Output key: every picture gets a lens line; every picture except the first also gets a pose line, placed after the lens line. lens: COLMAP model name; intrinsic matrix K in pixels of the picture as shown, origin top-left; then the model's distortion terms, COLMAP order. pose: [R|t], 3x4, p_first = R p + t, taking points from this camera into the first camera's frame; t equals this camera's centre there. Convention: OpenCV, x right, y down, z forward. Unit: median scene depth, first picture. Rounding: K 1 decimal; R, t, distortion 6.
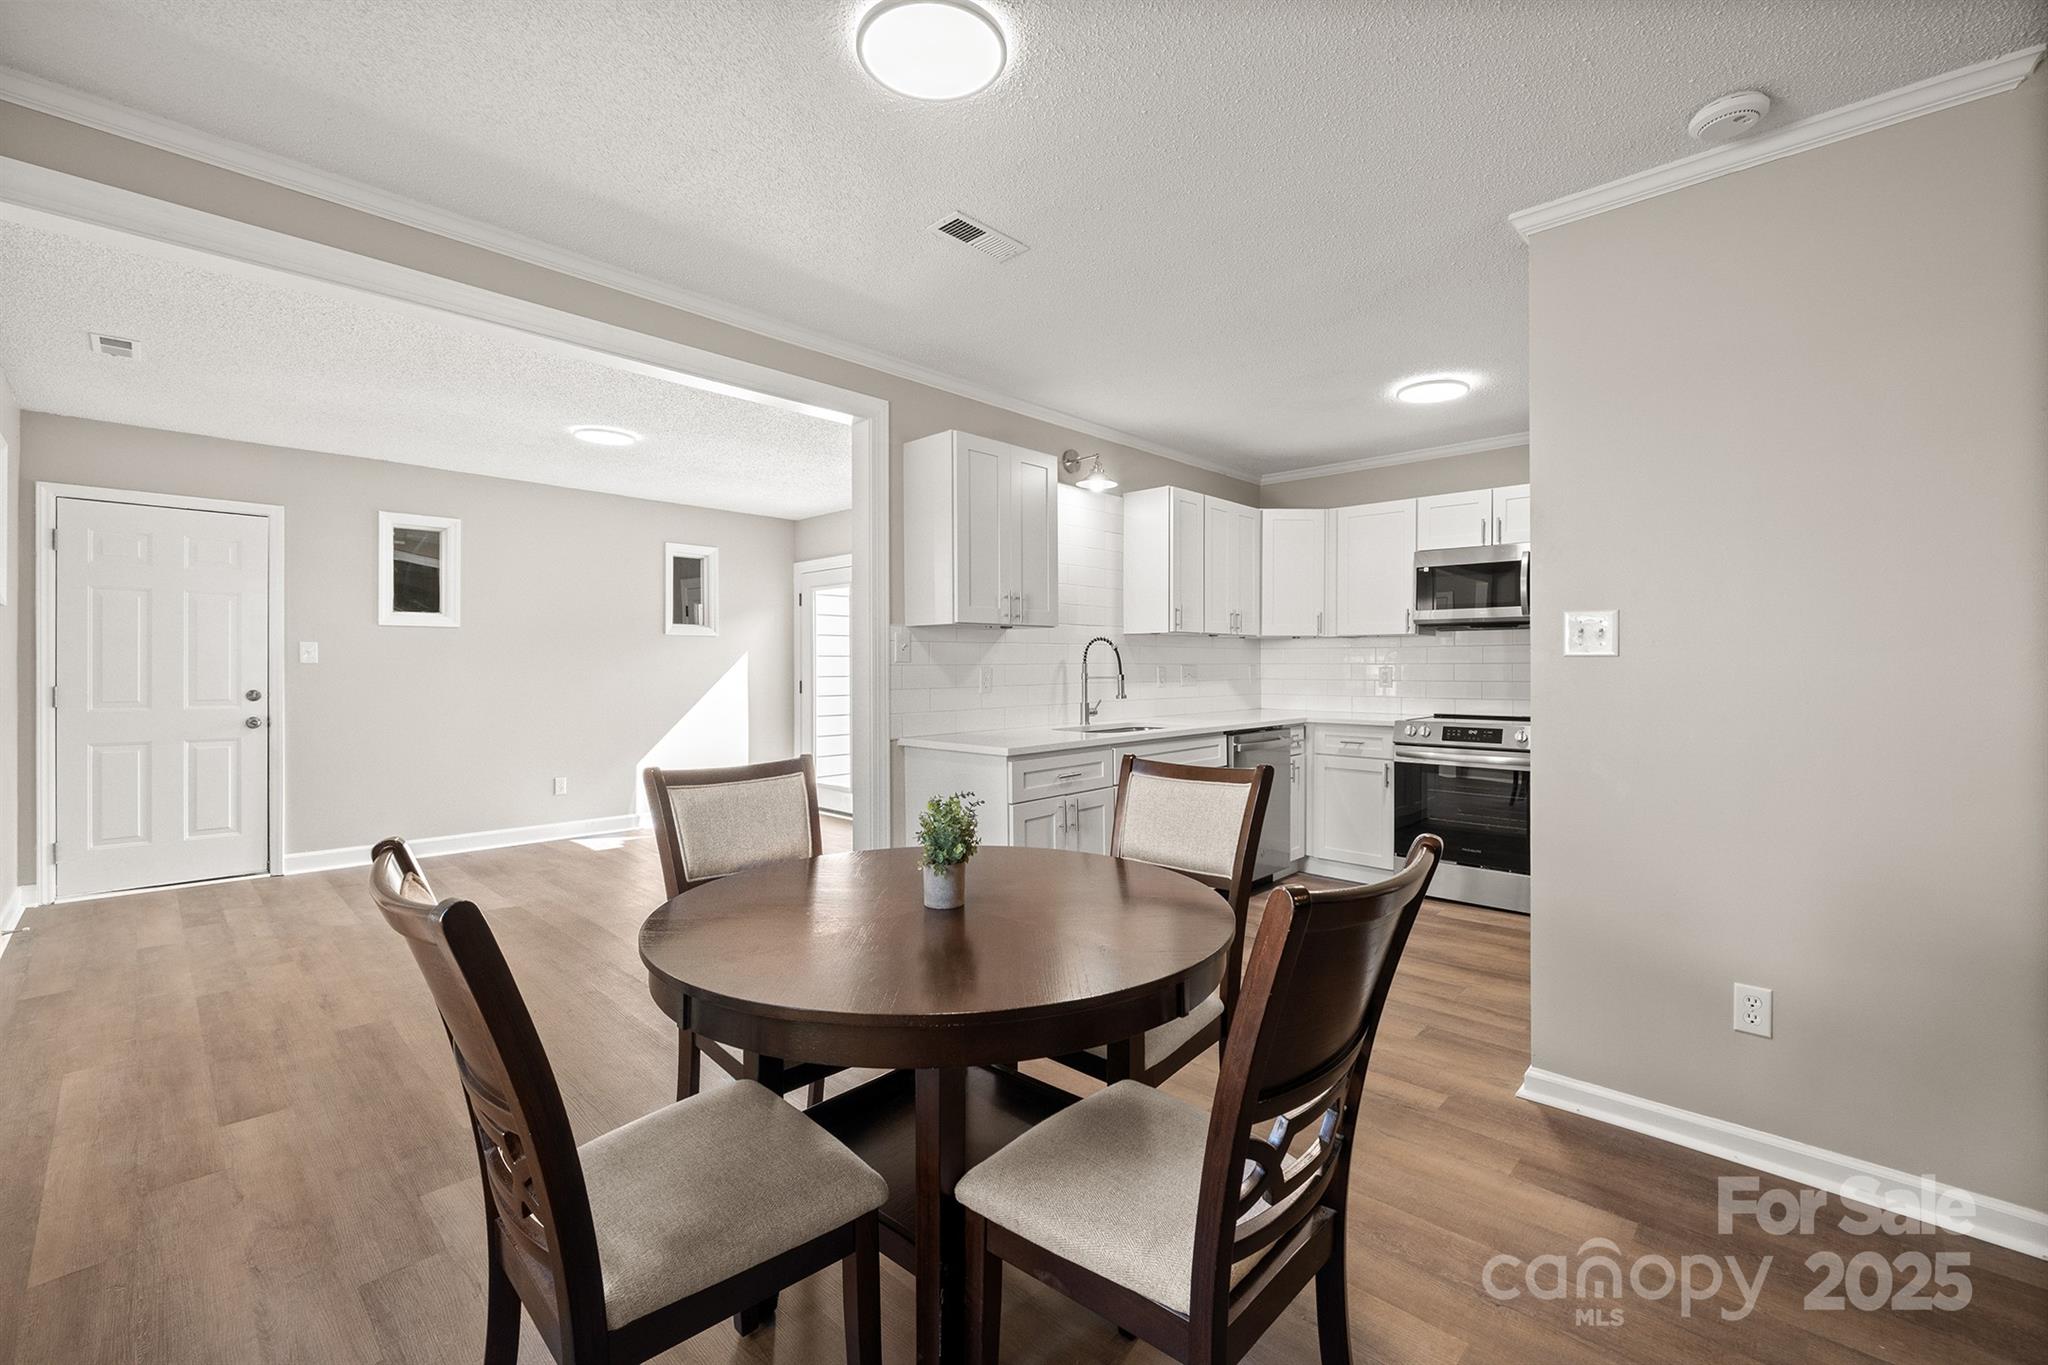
lens RADIAL K [[853.0, 0, 1025.1], [0, 853.0, 669.4], [0, 0, 1]] dist [-0.004033, -0.000633]
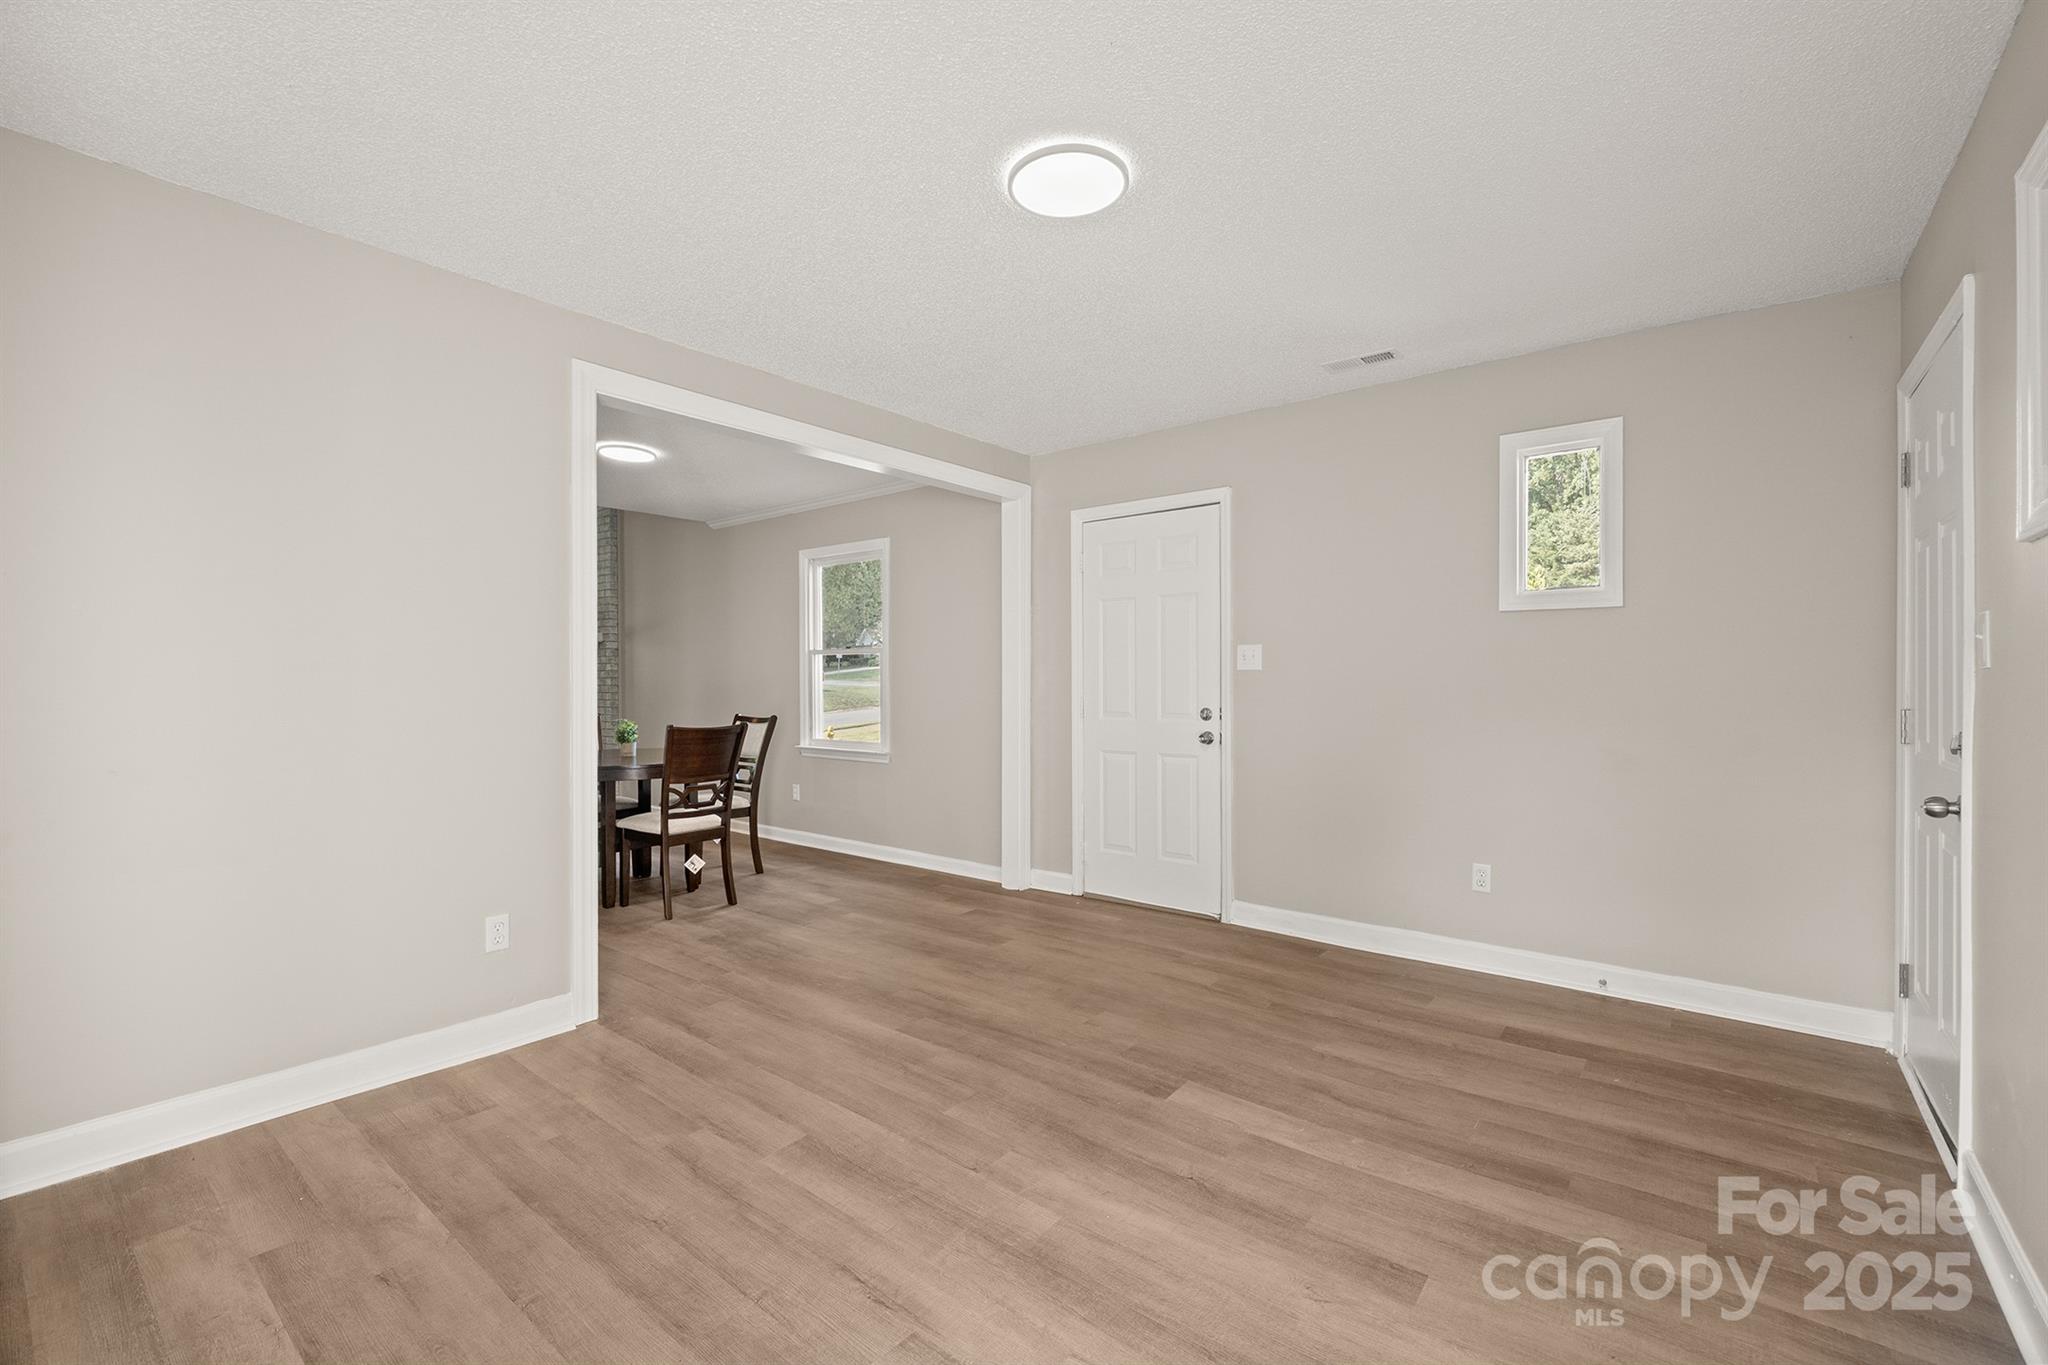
lens RADIAL K [[873.2, 0, 1023.3], [0, 873.2, 686.2], [0, 0, 1]] dist [-0.002729, -0.000392]
pose [[-0.996257, -0.000074, -0.086442, -0.440621], [-0.001069, 0.999934, 0.011470, -0.004034], [0.086435, 0.011519, -0.996191, 1.524977]]
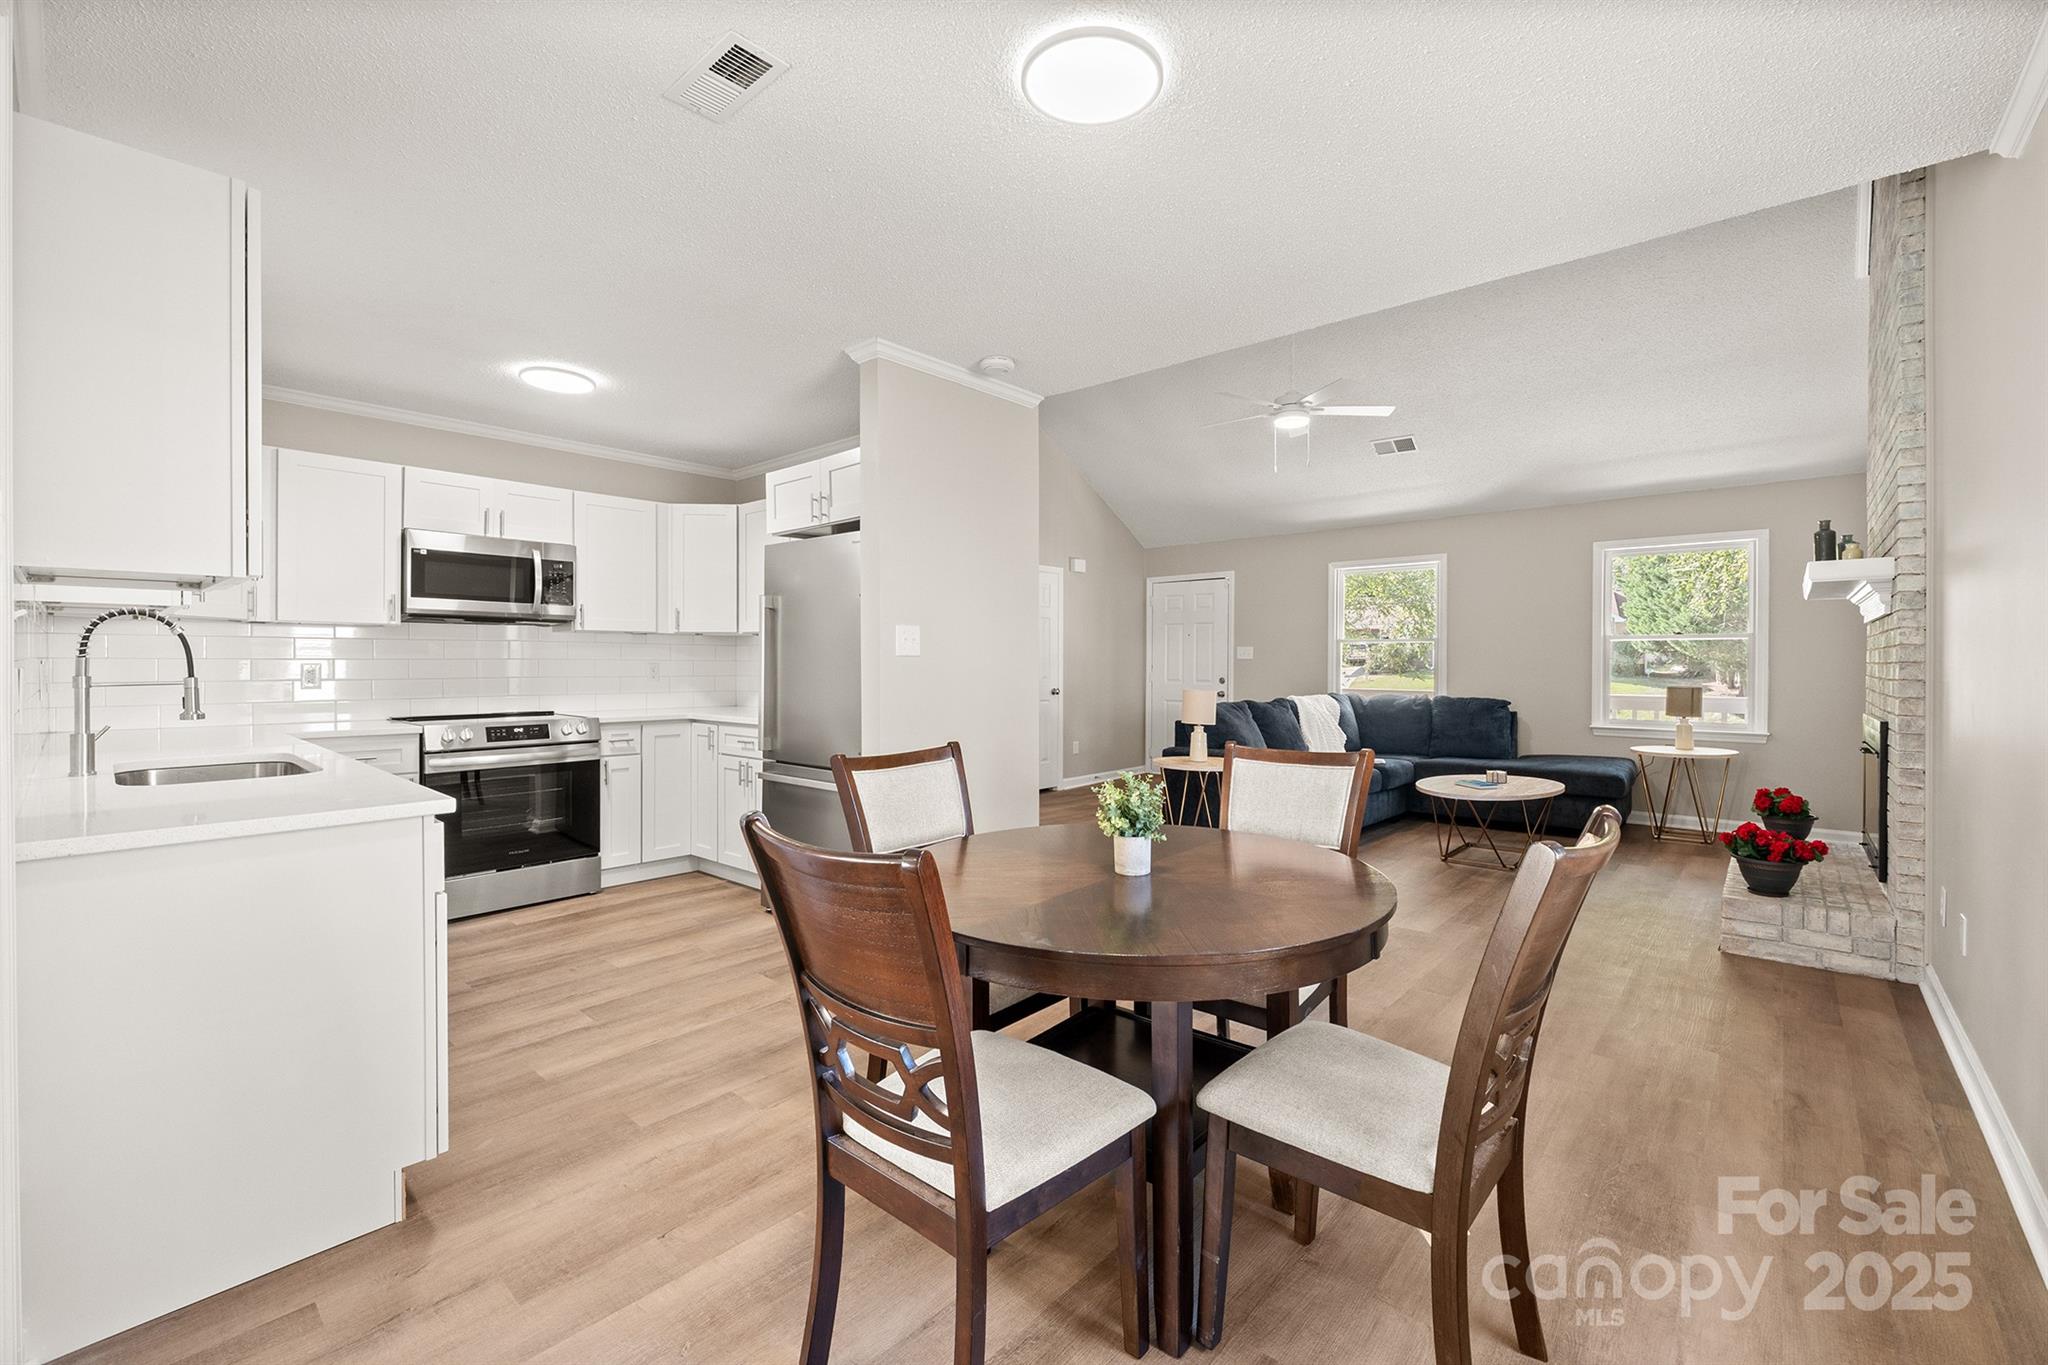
lens RADIAL K [[859.4, 0, 1030.4], [0, 859.4, 670.1], [0, 0, 1]] dist [-0.003583, -0.000315]
pose [[-0.040360, -0.011392, 0.999120, -0.452962], [0.002716, 0.999930, 0.011511, -0.004176], [-0.999181, 0.003178, -0.040327, 0.433467]]
